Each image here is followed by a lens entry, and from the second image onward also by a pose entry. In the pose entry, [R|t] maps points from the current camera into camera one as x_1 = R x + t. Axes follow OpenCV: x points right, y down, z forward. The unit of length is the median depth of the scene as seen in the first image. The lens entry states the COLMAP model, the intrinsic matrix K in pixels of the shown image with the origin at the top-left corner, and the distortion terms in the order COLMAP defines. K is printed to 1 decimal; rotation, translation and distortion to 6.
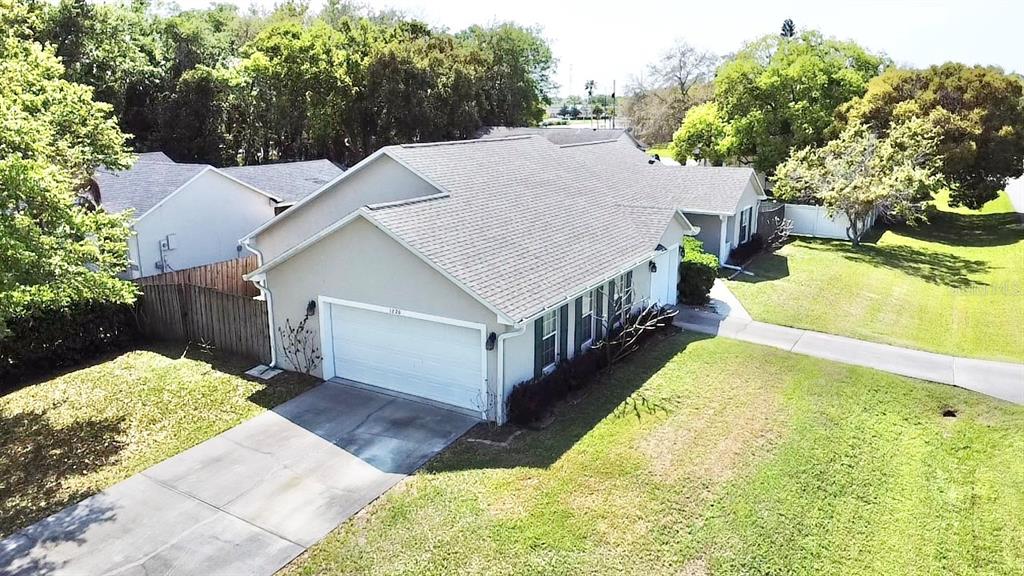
lens RADIAL K [[728.0, 0, 507.2], [0, 728.0, 286.2], [0, 0, 1]] dist [-0.025101, -0.001897]
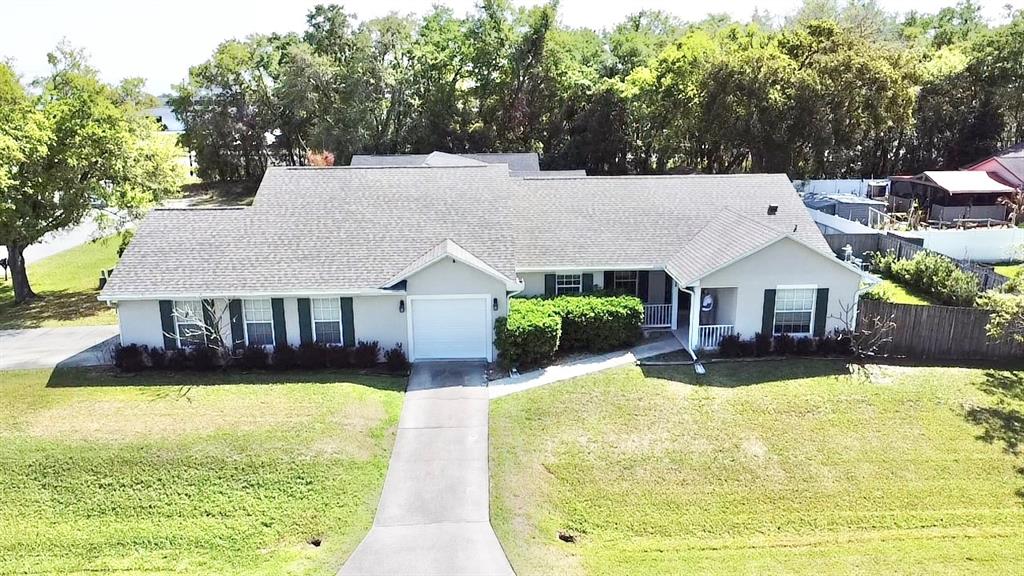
lens RADIAL K [[728.0, 0, 511.7], [0, 728.0, 286.3], [0, 0, 1]] dist [-0.025101, -0.001897]
pose [[0.553728, 0.206956, -0.806569, 1.113567], [-0.196405, 0.973754, 0.115016, -0.203784], [0.809203, 0.094727, 0.579842, 0.561719]]
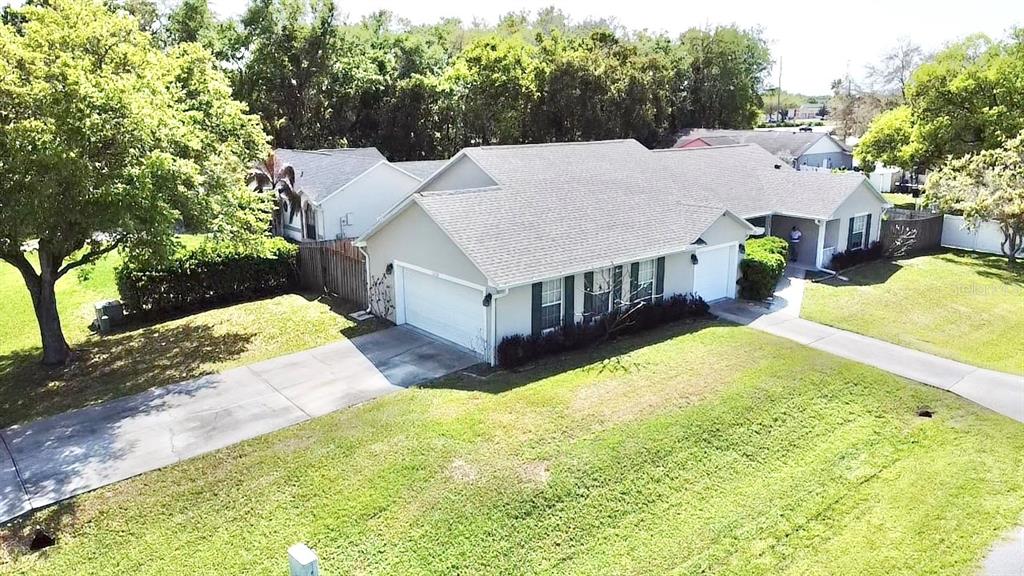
lens RADIAL K [[728.0, 0, 511.4], [0, 728.0, 285.8], [0, 0, 1]] dist [-0.025101, -0.001897]
pose [[0.943022, 0.079378, -0.323123, 0.308855], [-0.078900, 0.996776, 0.014600, 0.020177], [0.323240, 0.011726, 0.946244, -0.152372]]
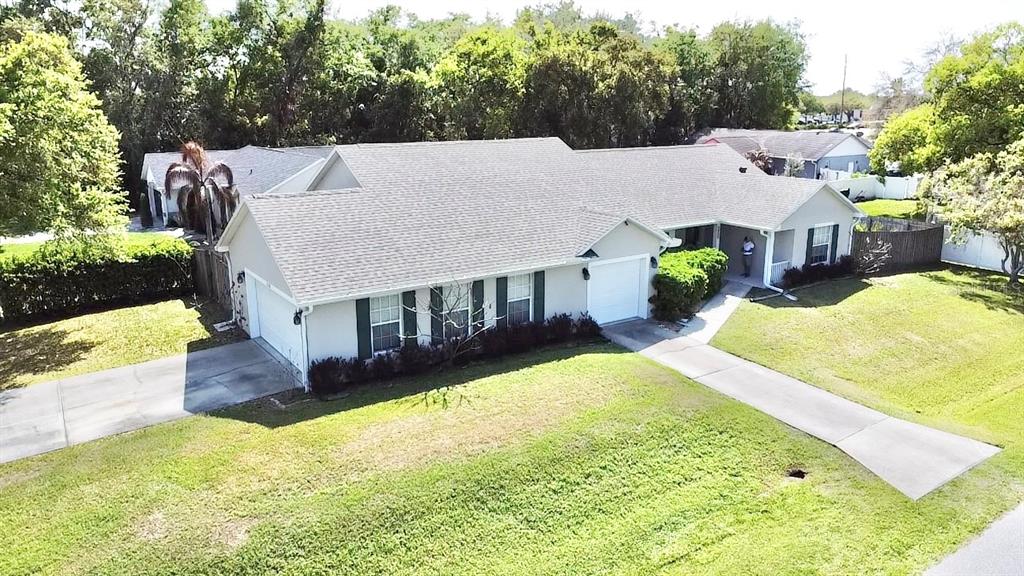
lens RADIAL K [[728.0, 0, 509.9], [0, 728.0, 285.4], [0, 0, 1]] dist [-0.025101, -0.001897]
pose [[0.907774, 0.102622, -0.406713, 0.524897], [-0.102202, 0.994502, 0.022819, -0.024394], [0.406819, 0.020853, 0.913271, 0.063873]]
